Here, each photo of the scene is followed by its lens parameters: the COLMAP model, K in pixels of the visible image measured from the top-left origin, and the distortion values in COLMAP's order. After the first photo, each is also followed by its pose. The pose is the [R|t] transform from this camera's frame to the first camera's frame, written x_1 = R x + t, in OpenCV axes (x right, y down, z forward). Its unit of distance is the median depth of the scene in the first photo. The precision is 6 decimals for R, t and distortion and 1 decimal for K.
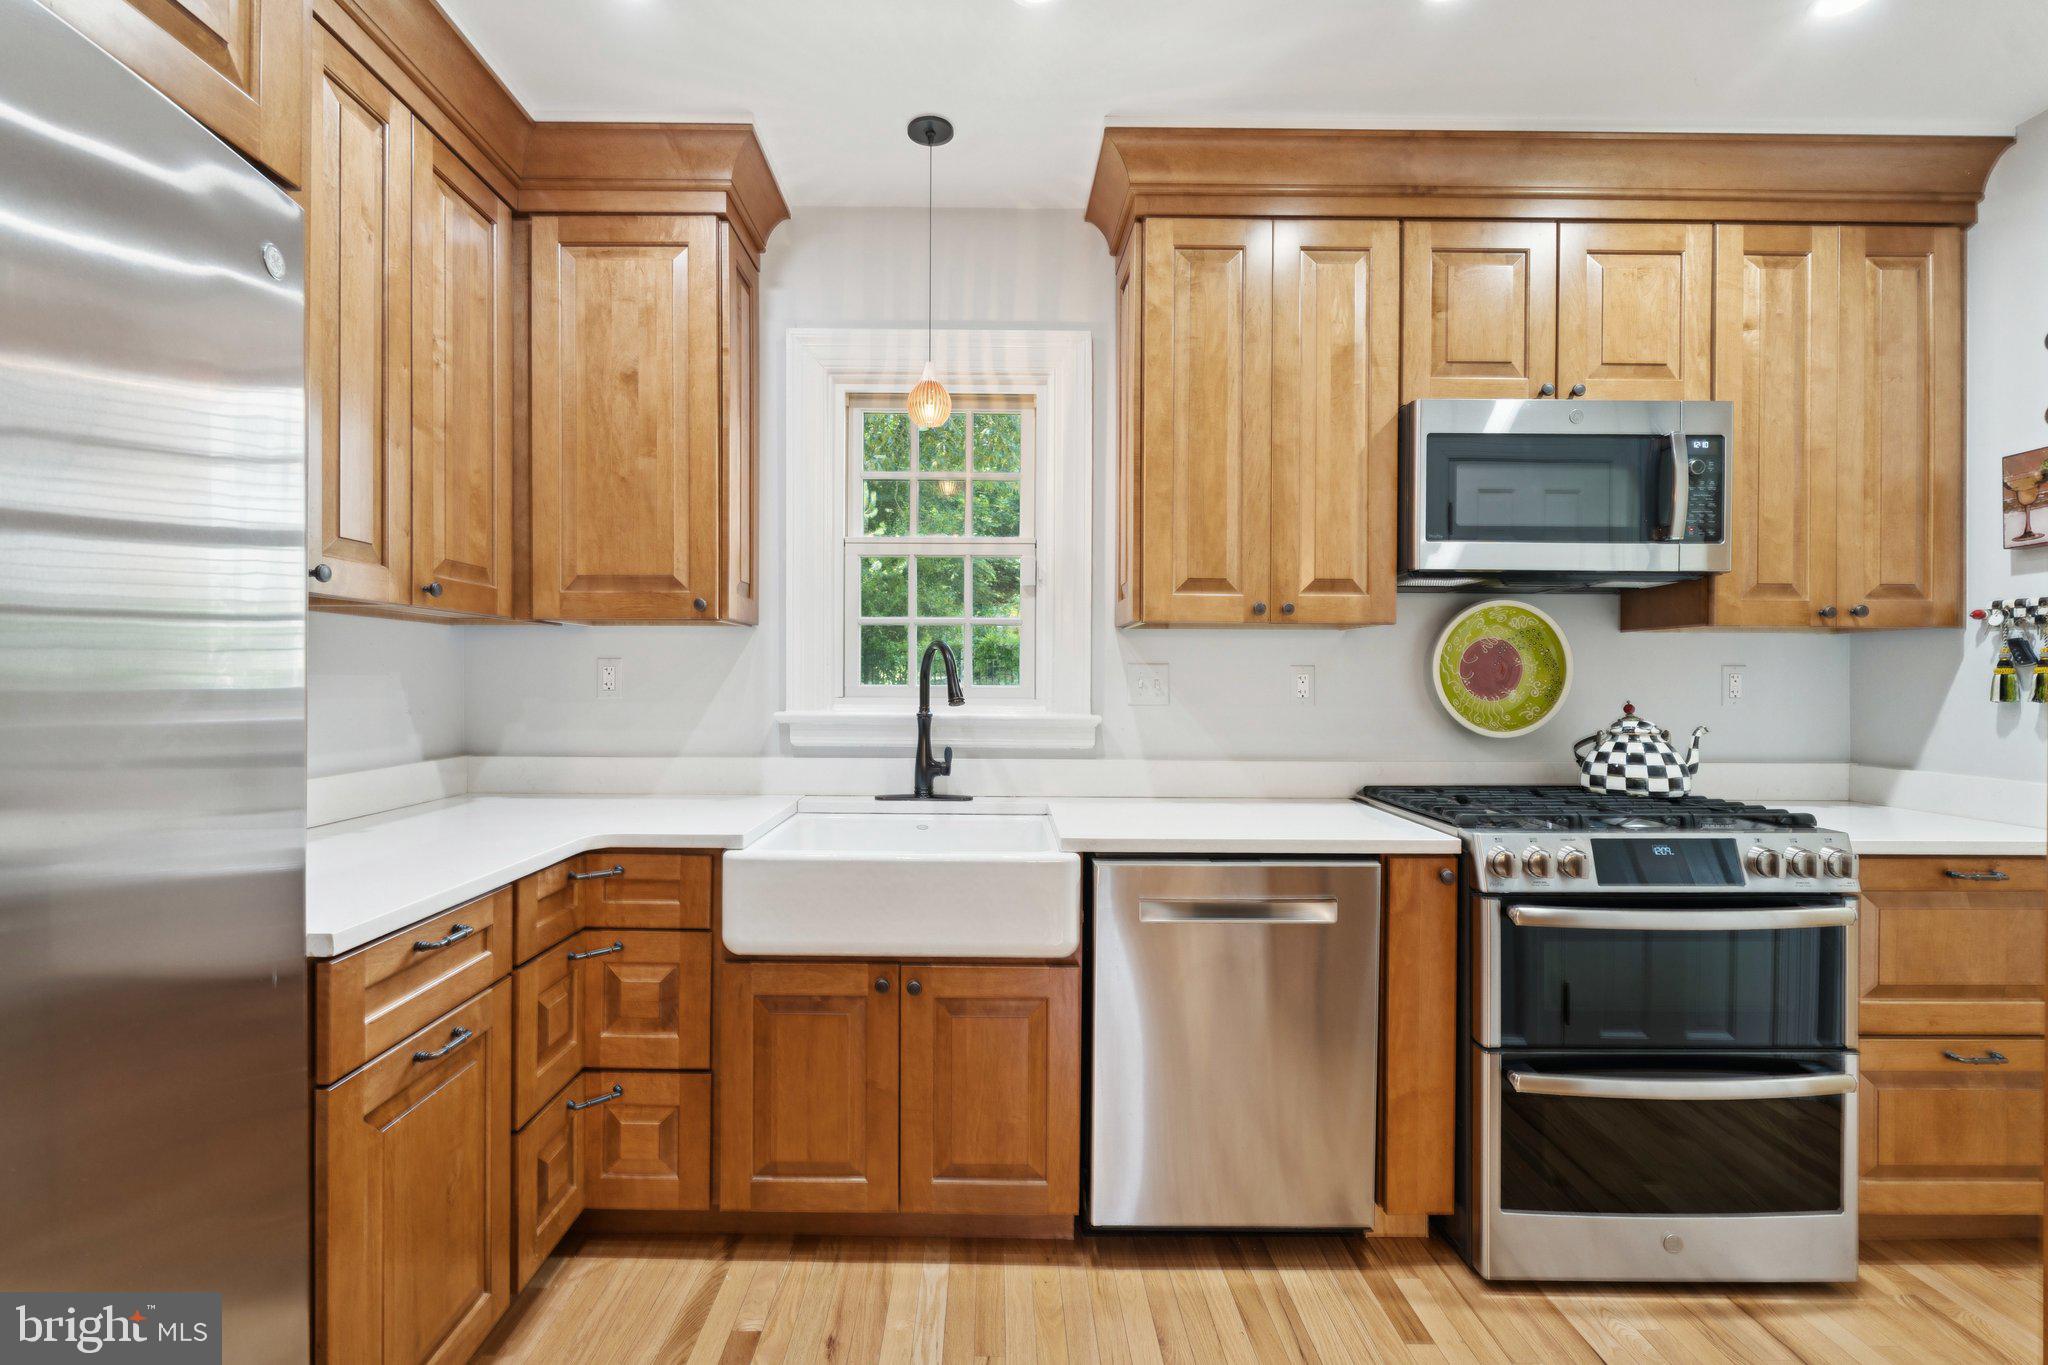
lens RADIAL K [[909.1, 0, 995.8], [0, 909.1, 679.7], [0, 0, 1]] dist [-0.005993, -0.000179]
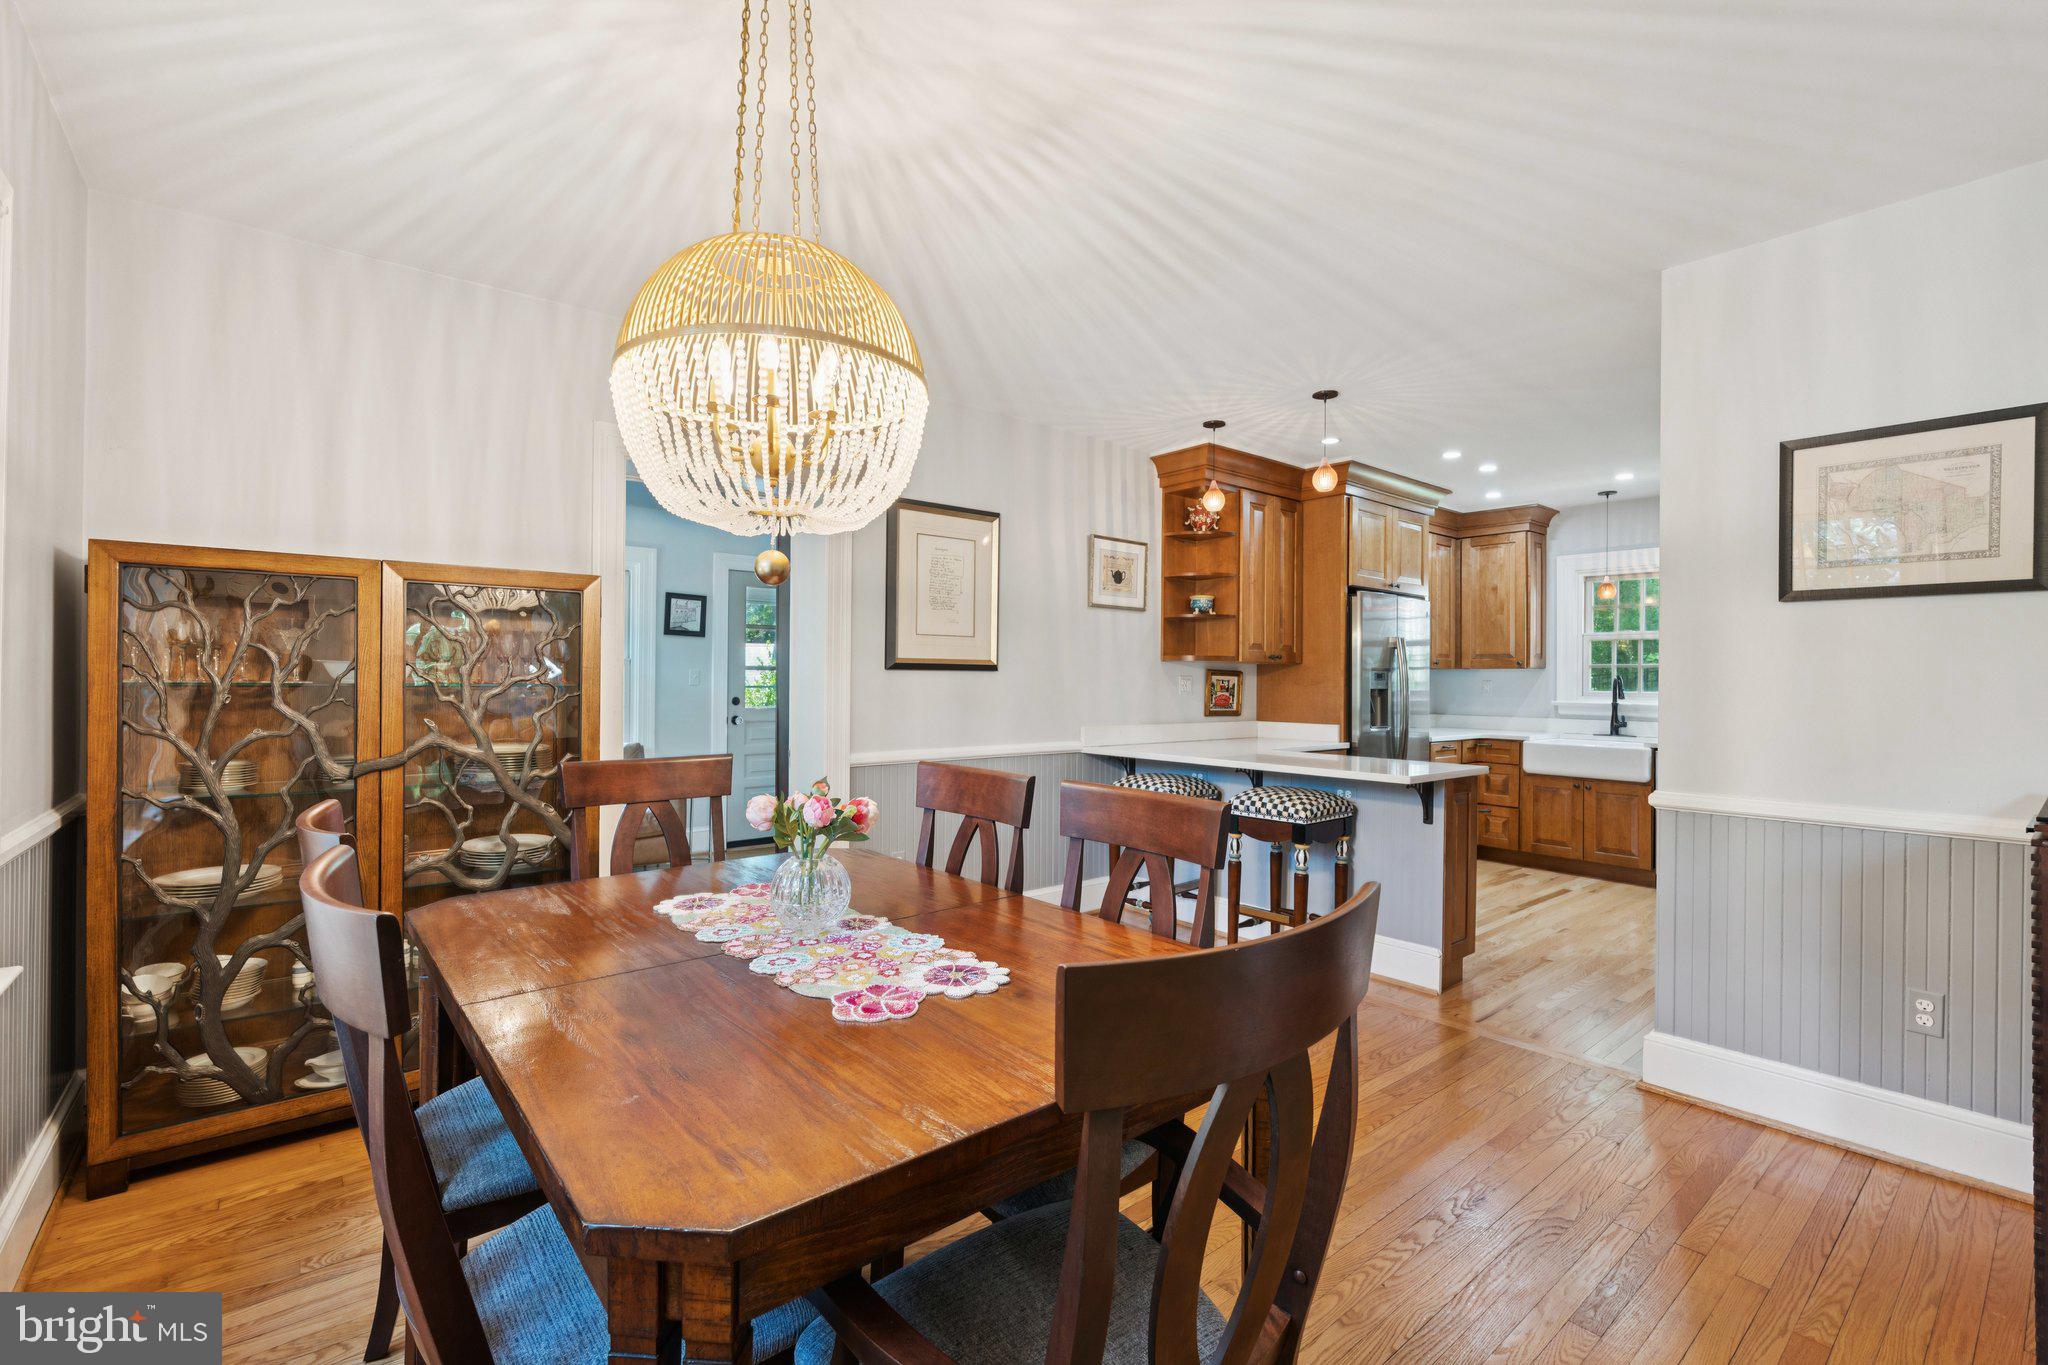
lens RADIAL K [[908.9, 0, 1024.0], [0, 908.9, 682.5], [0, 0, 1]] dist [0.008958, 0.000015]
pose [[0.645347, 0.002675, -0.763885, 0.918447], [-0.006977, 0.999973, -0.002393, -0.001606], [0.763858, 0.006874, 0.645348, -2.189832]]
